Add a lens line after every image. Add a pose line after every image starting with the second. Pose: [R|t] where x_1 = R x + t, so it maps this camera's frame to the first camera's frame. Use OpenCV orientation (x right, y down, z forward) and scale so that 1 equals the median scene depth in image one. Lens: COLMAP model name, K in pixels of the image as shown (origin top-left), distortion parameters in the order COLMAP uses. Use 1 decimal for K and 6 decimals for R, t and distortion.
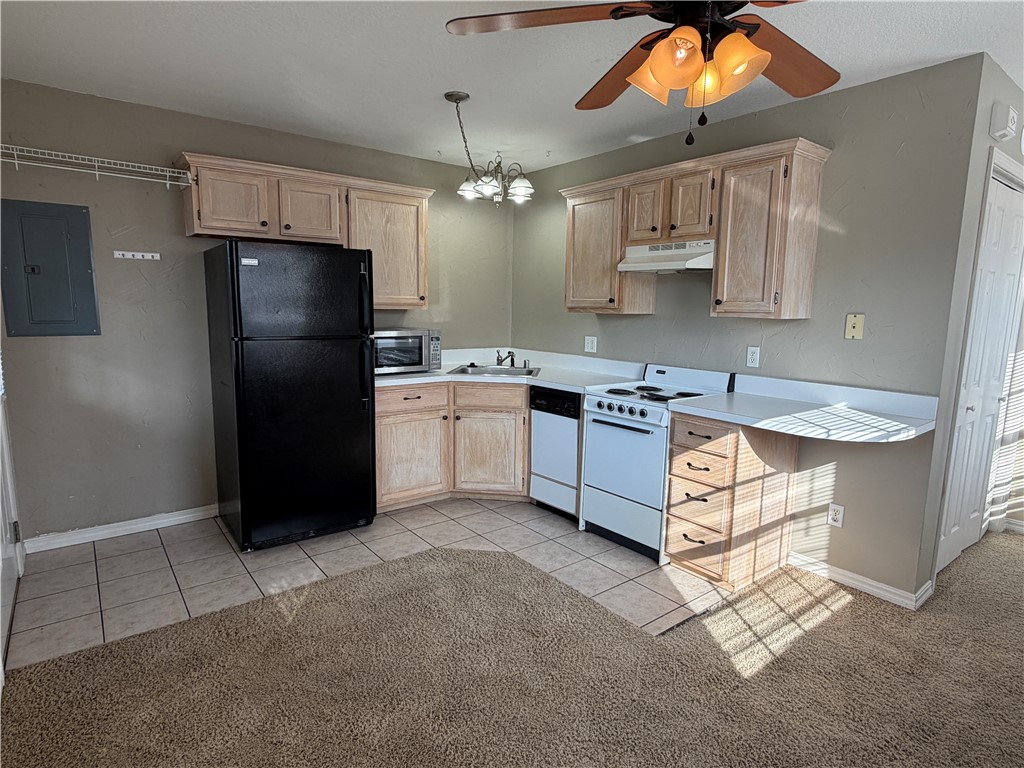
lens RADIAL K [[564.1, 0, 514.0], [0, 564.1, 387.7], [0, 0, 1]] dist [0.002284, -0.000724]
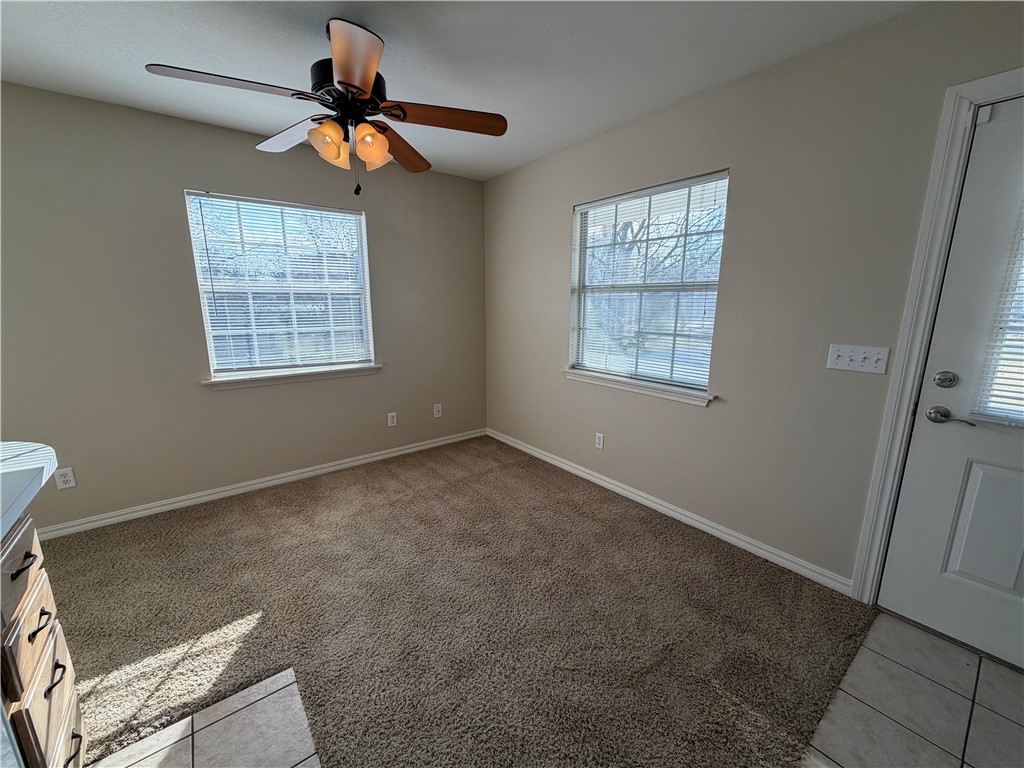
lens RADIAL K [[404.8, 0, 507.9], [0, 404.8, 388.6], [0, 0, 1]] dist [-0.010134, 0.000064]
pose [[-0.999891, -0.014736, 0.000430, -0.069638], [-0.013674, 0.937884, 0.346679, -0.160992], [-0.005512, 0.346636, -0.937984, 1.191964]]
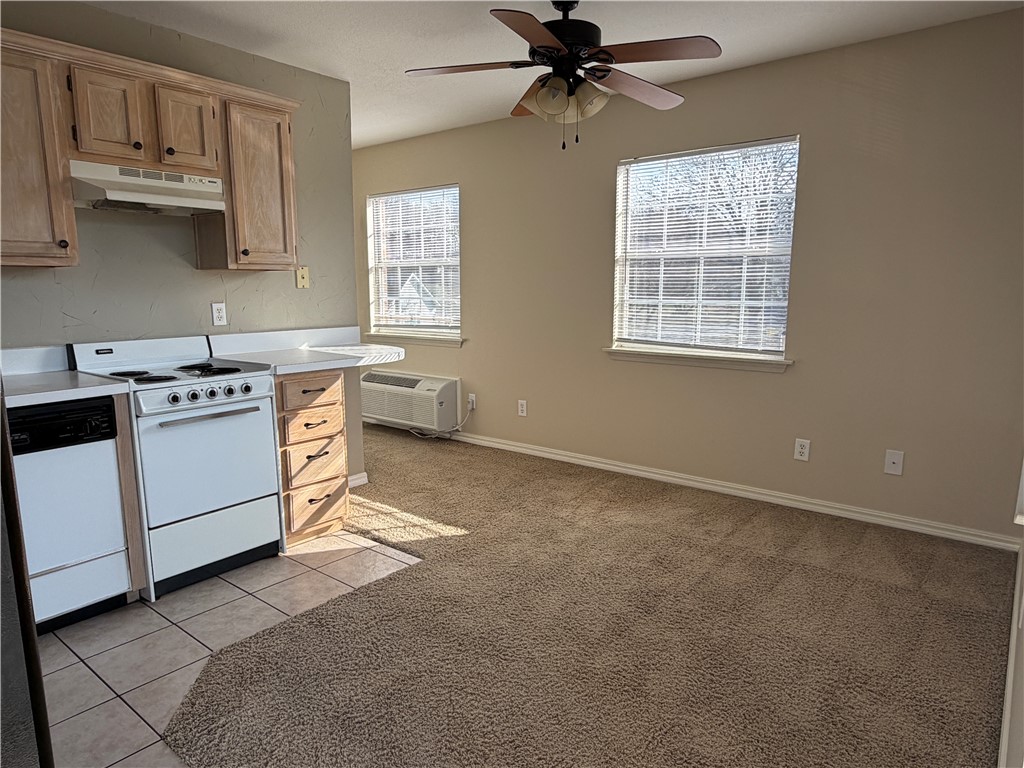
lens RADIAL K [[660.2, 0, 511.3], [0, 660.2, 385.5], [0, 0, 1]] dist [0.022112, 0.000607]
pose [[-0.227755, -0.165509, 0.959549, -0.798824], [0.141149, 0.969428, 0.200716, -0.099747], [-0.963434, 0.181153, -0.197431, 0.850093]]
